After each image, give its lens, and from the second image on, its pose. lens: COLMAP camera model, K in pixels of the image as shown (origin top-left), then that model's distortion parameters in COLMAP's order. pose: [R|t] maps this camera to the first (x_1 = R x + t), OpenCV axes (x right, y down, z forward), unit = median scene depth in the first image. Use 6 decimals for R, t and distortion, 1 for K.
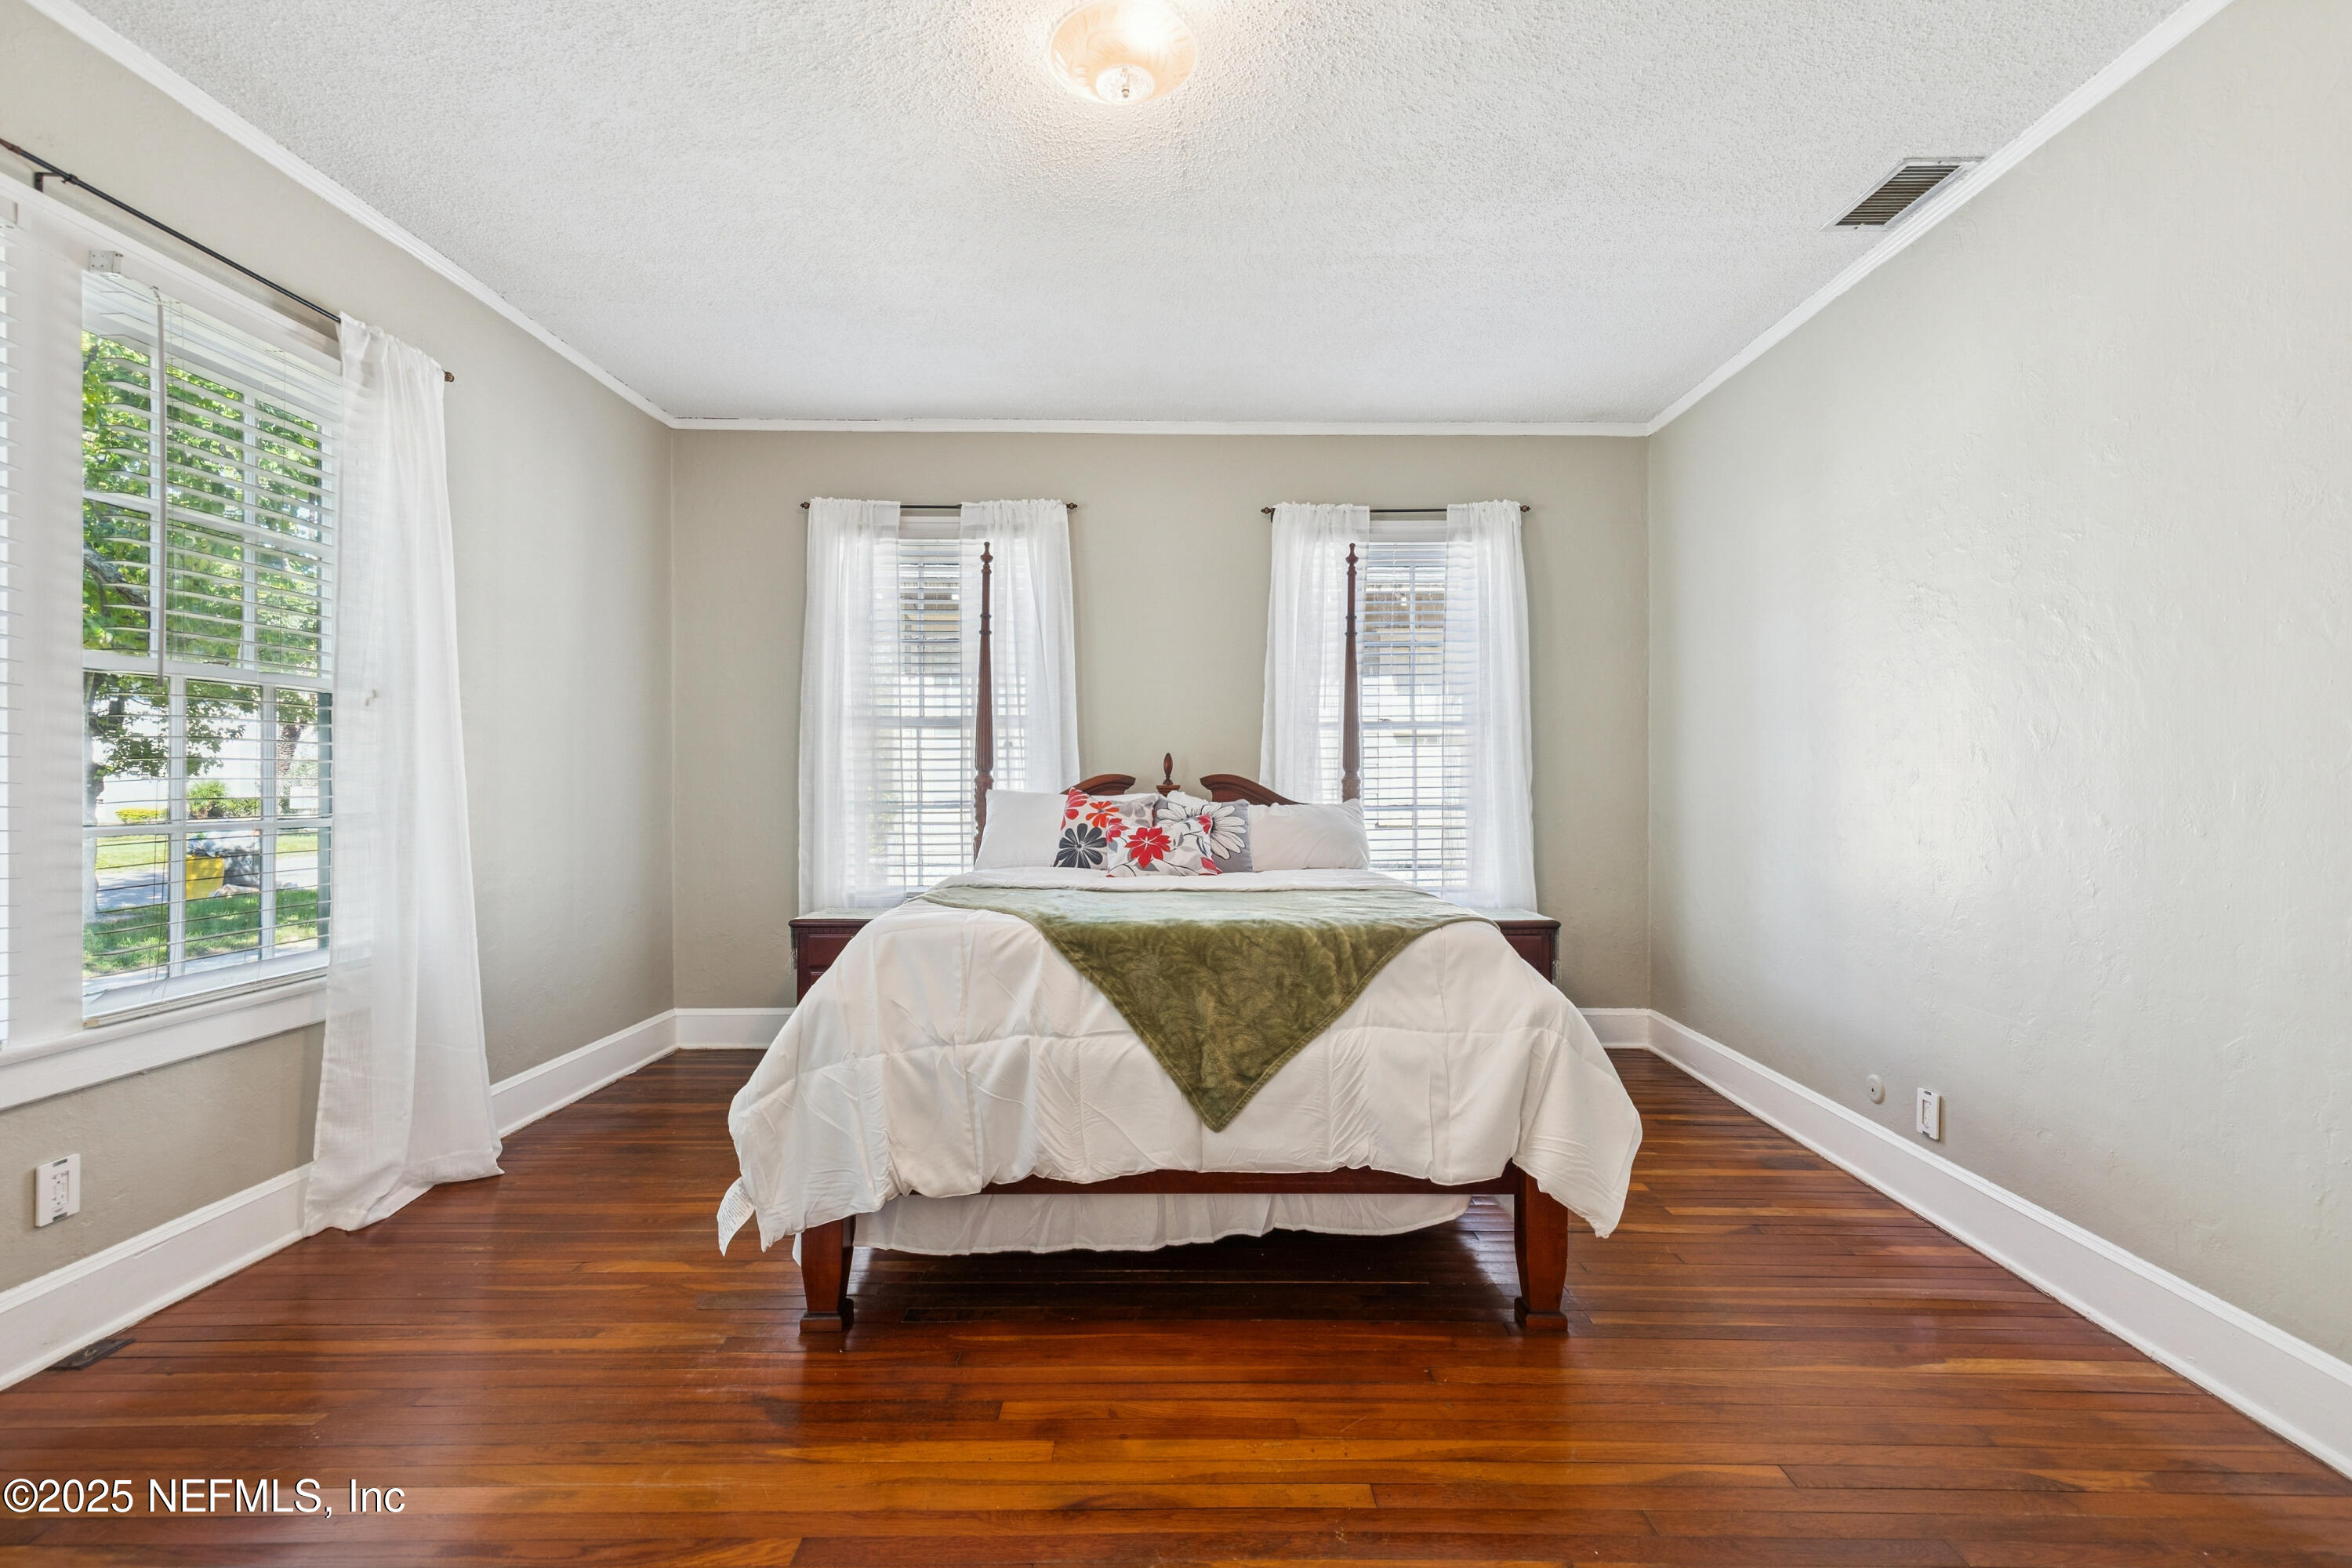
lens RADIAL K [[1057.5, 0, 1179.5], [0, 1057.5, 795.1], [0, 0, 1]] dist [0.011592, -0.003116]
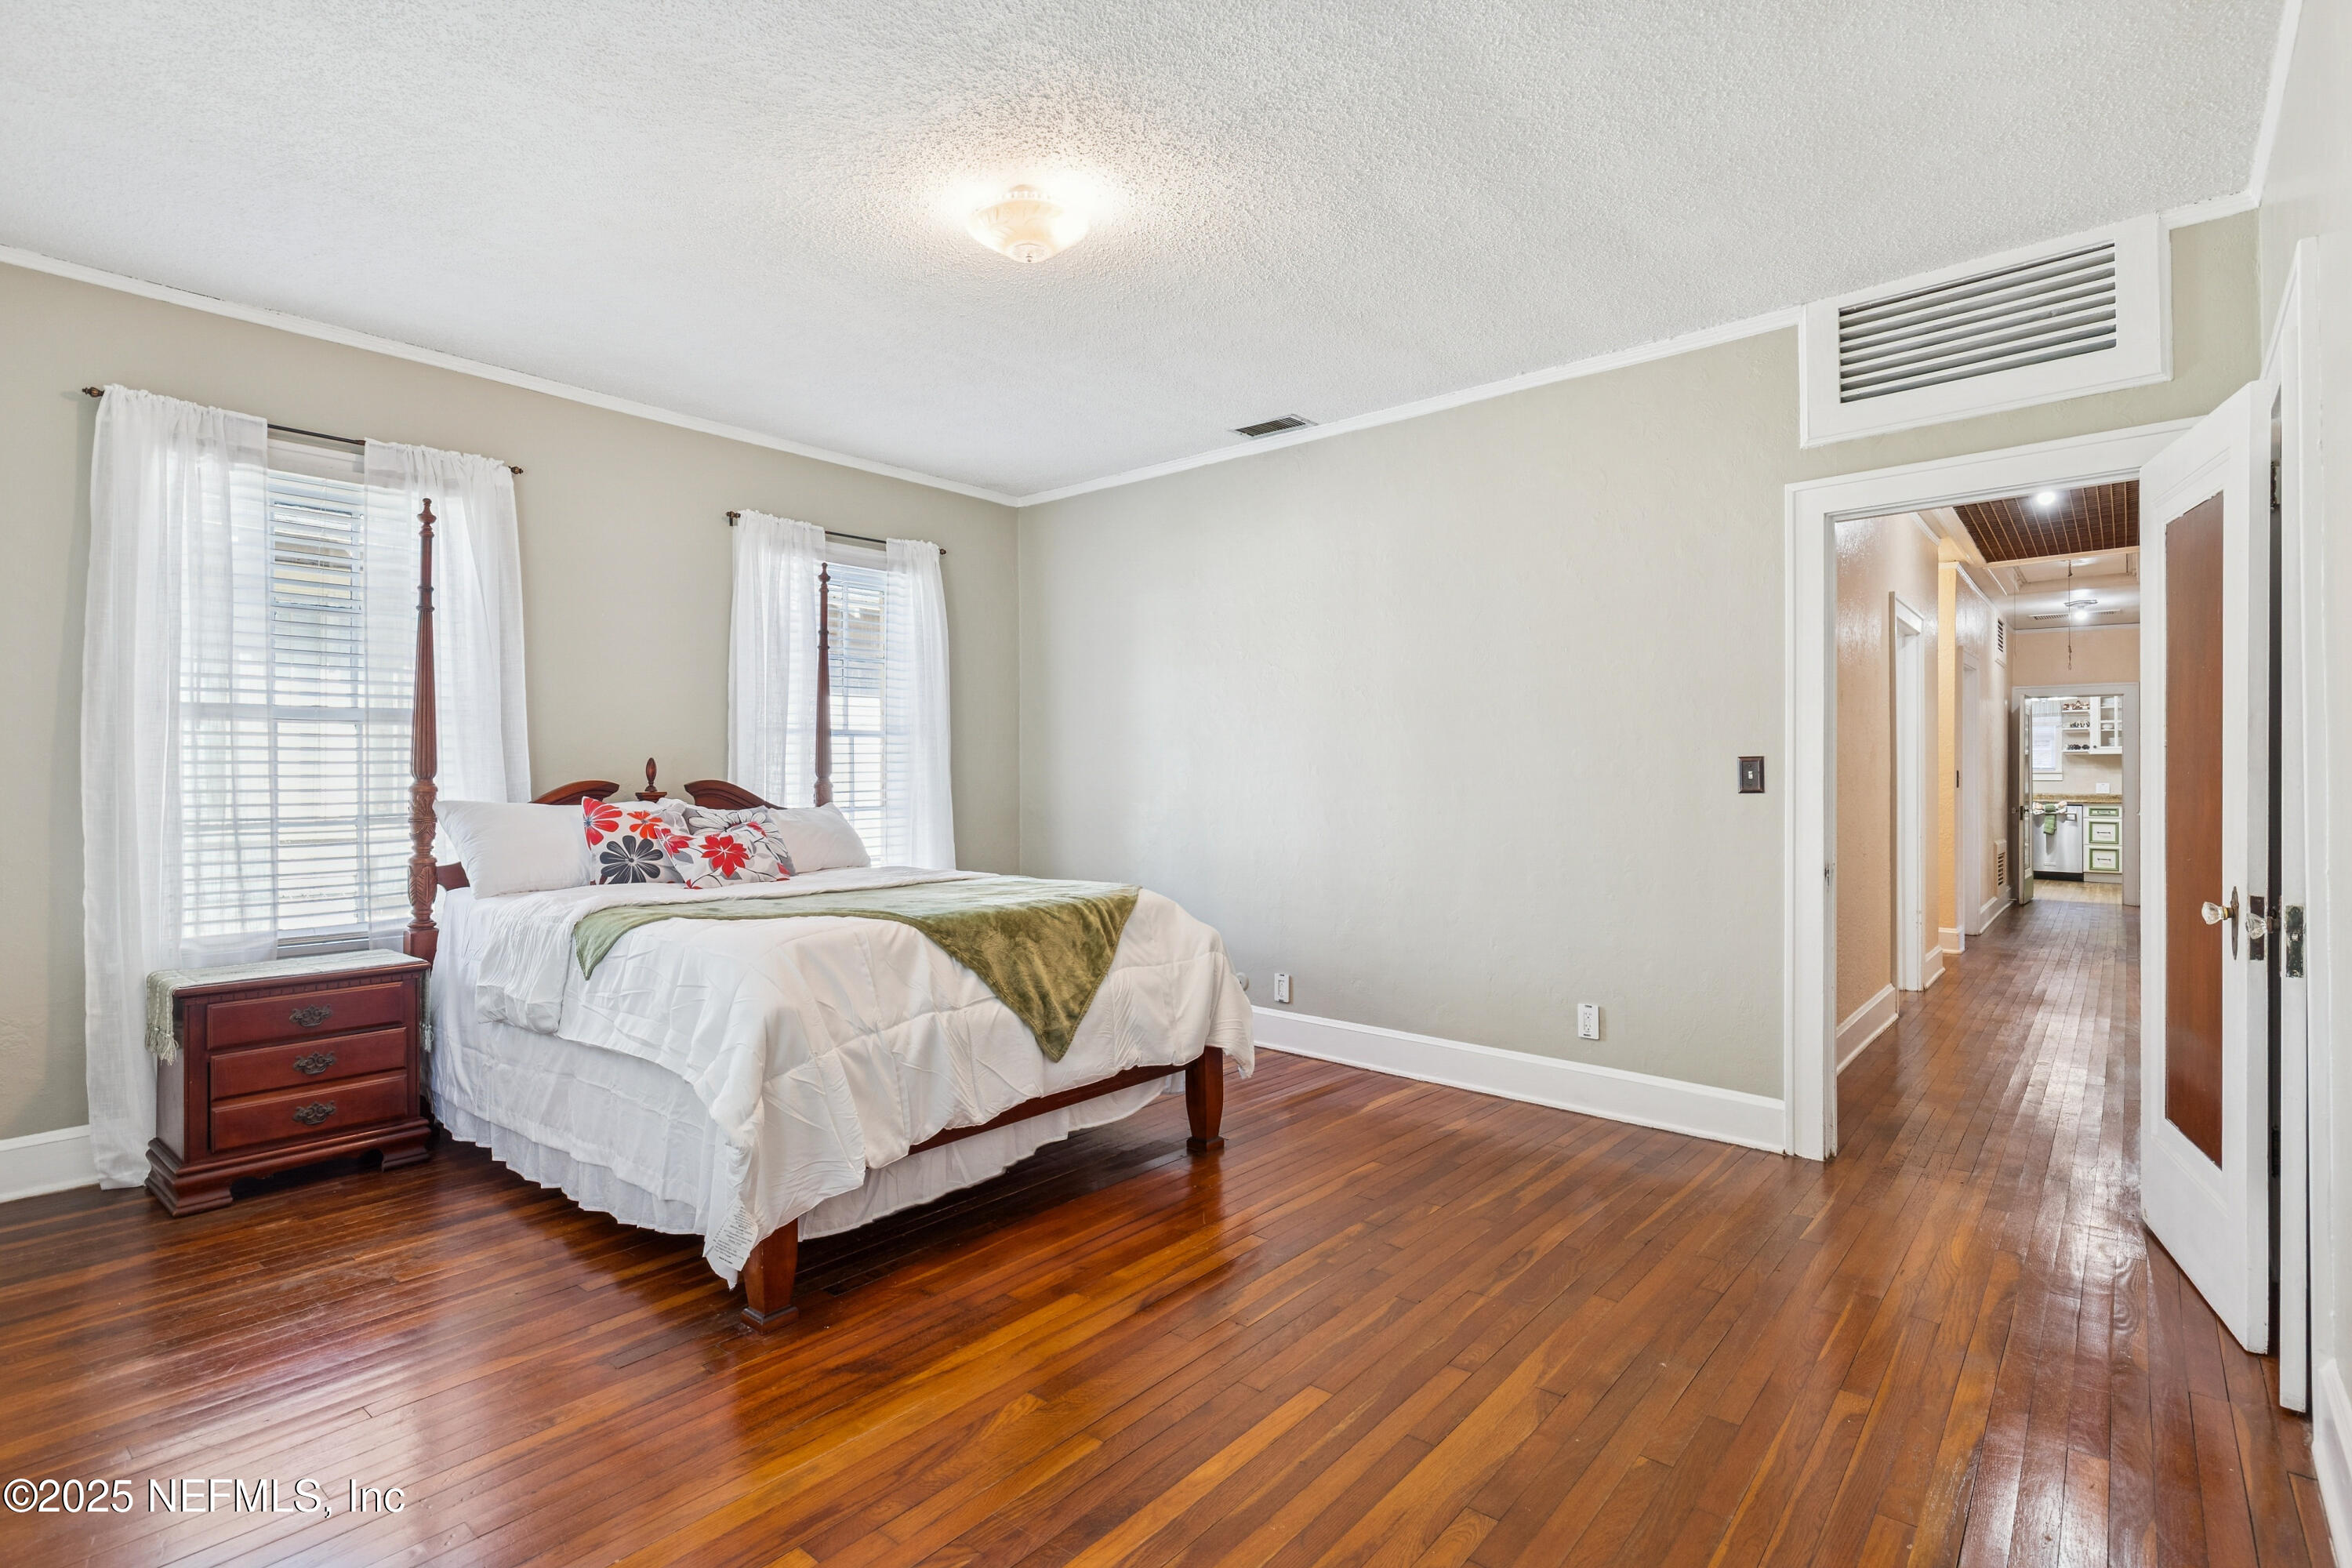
lens RADIAL K [[1135.4, 0, 1179.1], [0, 1135.4, 784.5], [0, 0, 1]] dist [0.000310, 0.000615]
pose [[0.649038, -0.008612, 0.760707, -0.648692], [0.011859, 0.999929, 0.001202, -0.016145], [-0.760664, 0.008241, 0.649094, -0.015579]]
